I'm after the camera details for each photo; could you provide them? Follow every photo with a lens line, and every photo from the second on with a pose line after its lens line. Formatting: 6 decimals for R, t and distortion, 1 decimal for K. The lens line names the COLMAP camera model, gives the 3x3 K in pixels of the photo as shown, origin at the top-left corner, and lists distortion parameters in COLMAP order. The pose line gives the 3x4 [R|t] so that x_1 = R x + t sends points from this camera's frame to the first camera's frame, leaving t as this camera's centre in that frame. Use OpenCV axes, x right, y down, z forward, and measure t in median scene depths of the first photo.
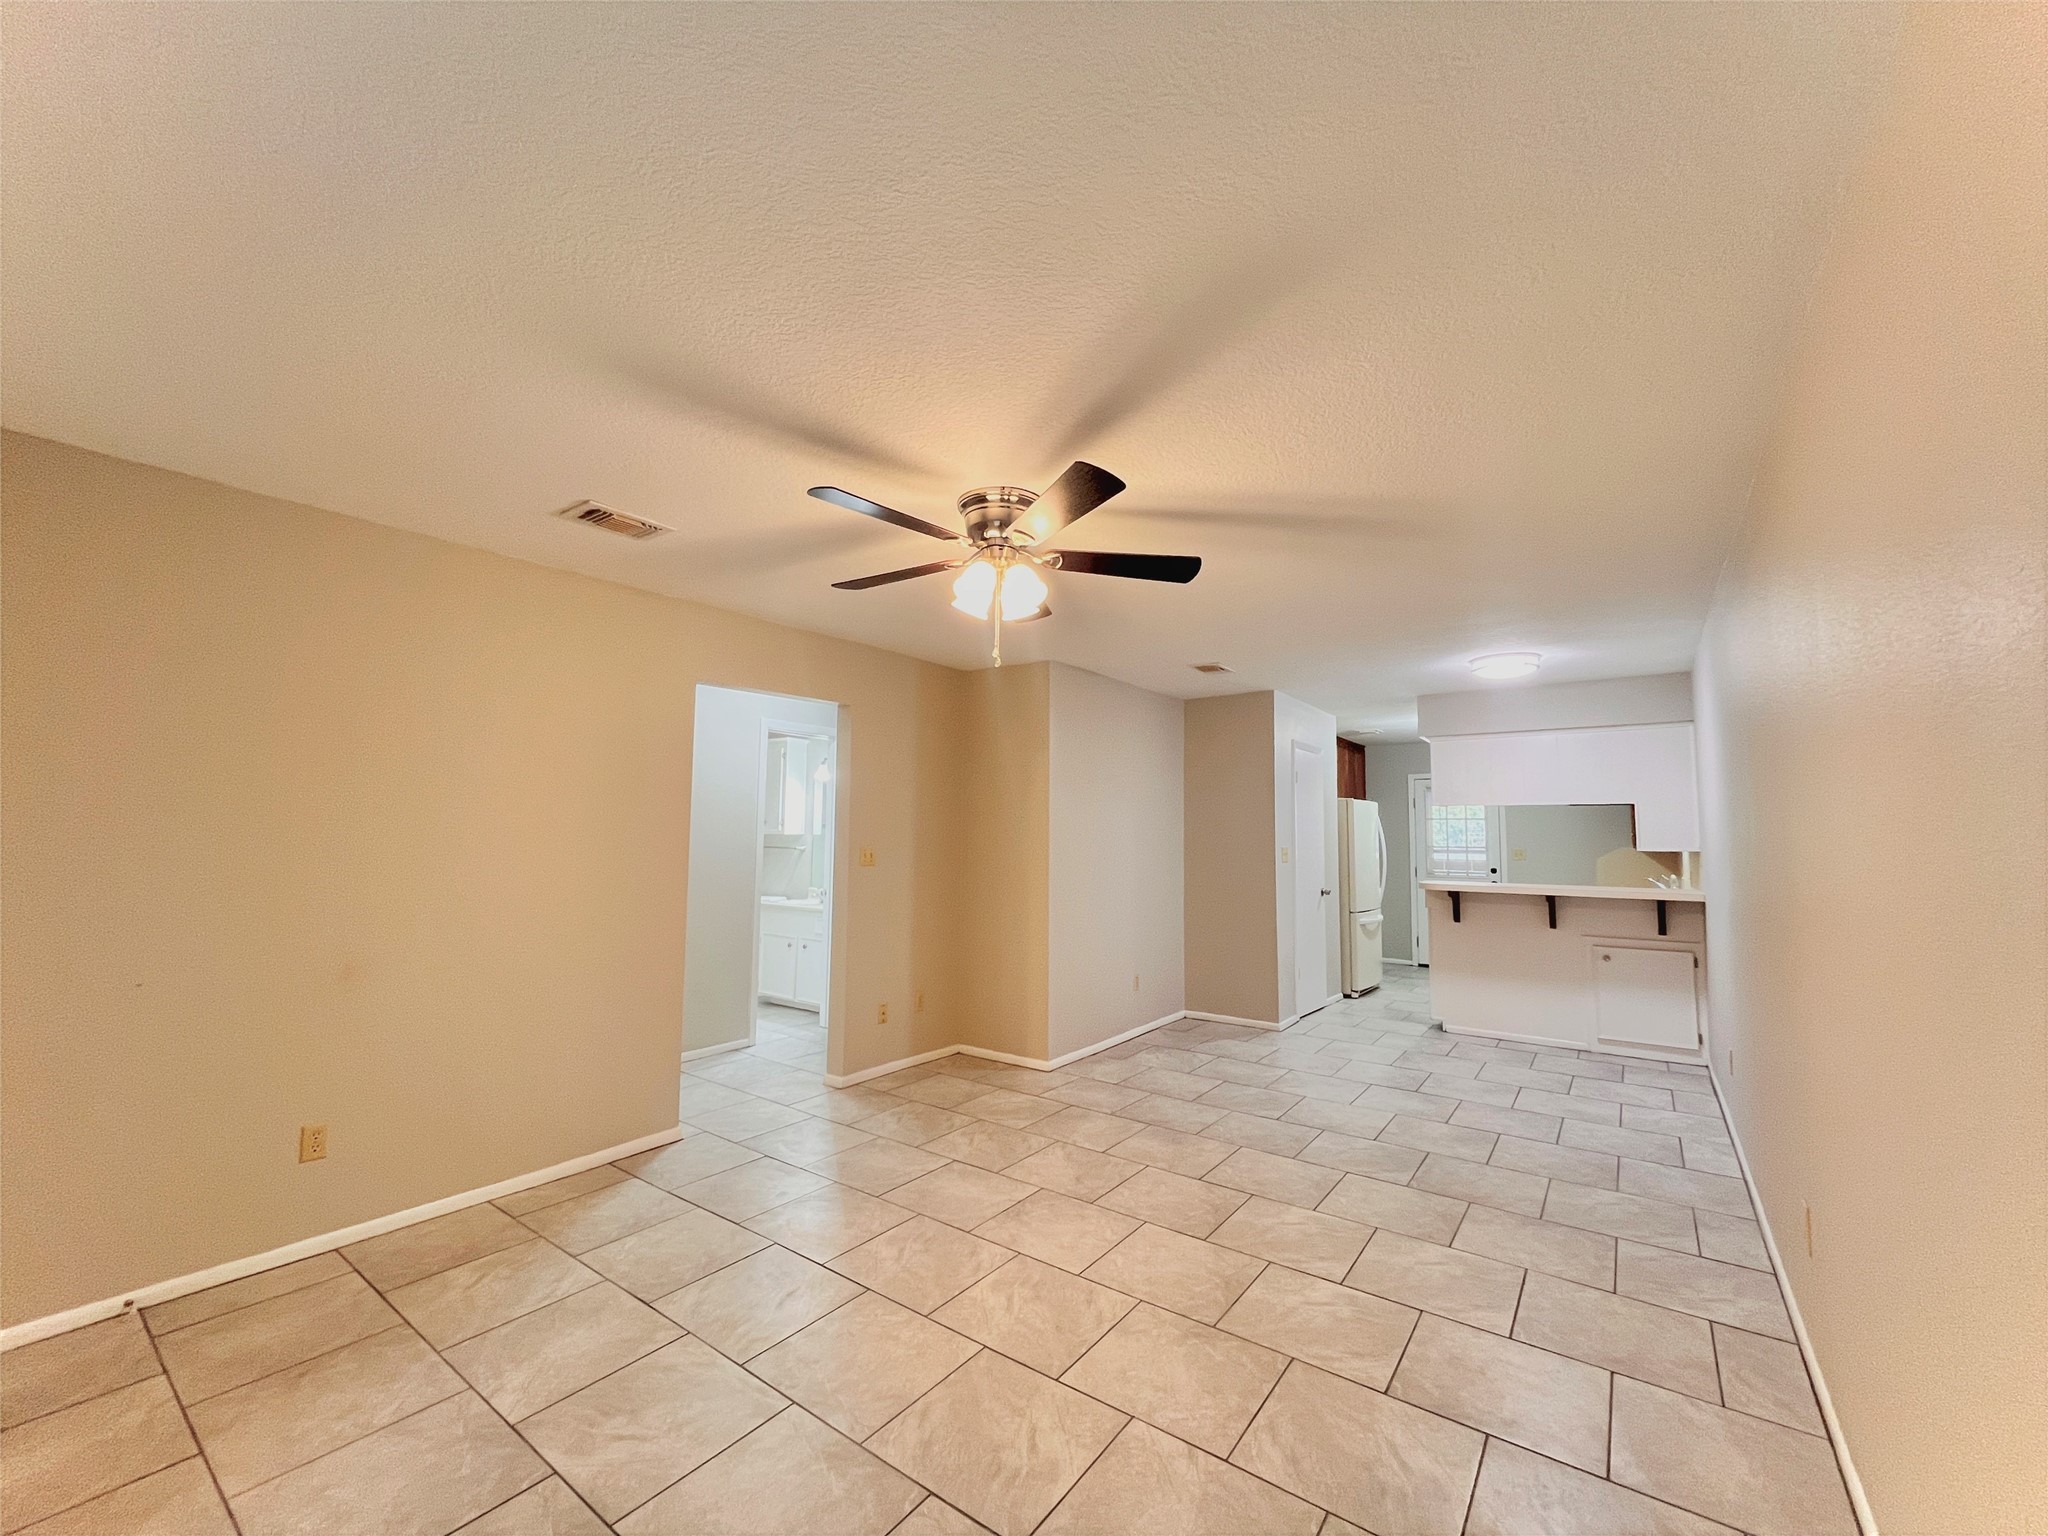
lens RADIAL K [[828.0, 0, 1024.0], [0, 828.0, 768.0], [0, 0, 1]] dist [-0.001805, 0.000778]
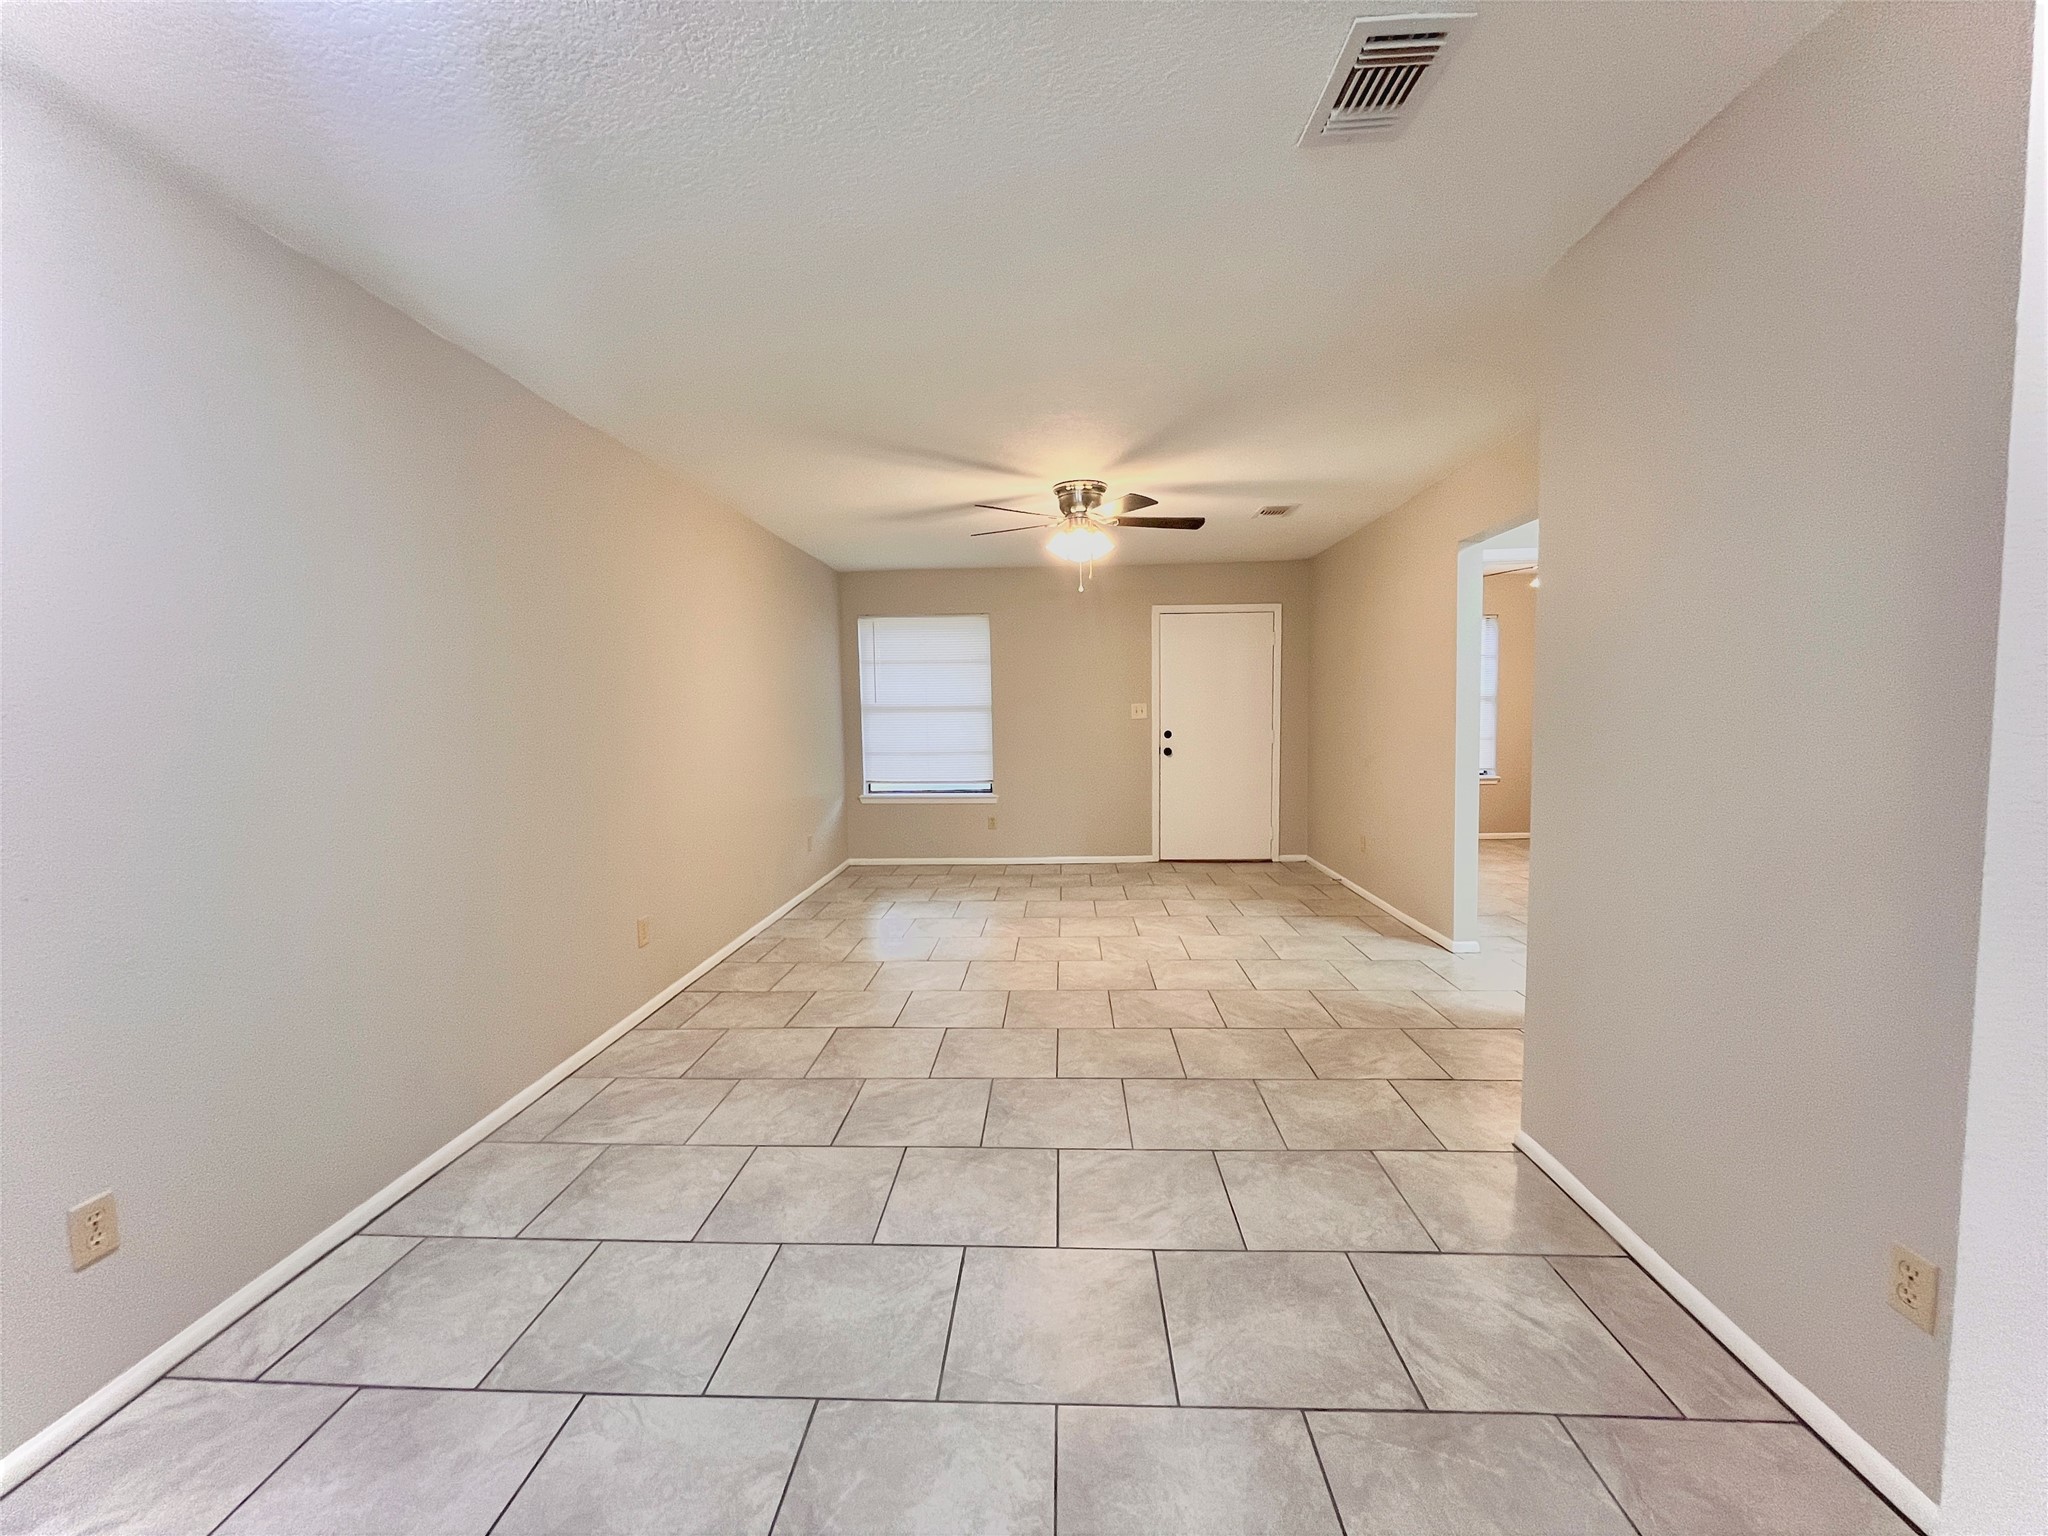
lens RADIAL K [[828.0, 0, 1024.0], [0, 828.0, 768.0], [0, 0, 1]] dist [-0.001805, 0.000778]
pose [[-0.832186, 0.047171, -0.552486, 0.712564], [0.055681, 0.998448, 0.001377, 0.159363], [0.551694, -0.029617, -0.833521, 1.650736]]
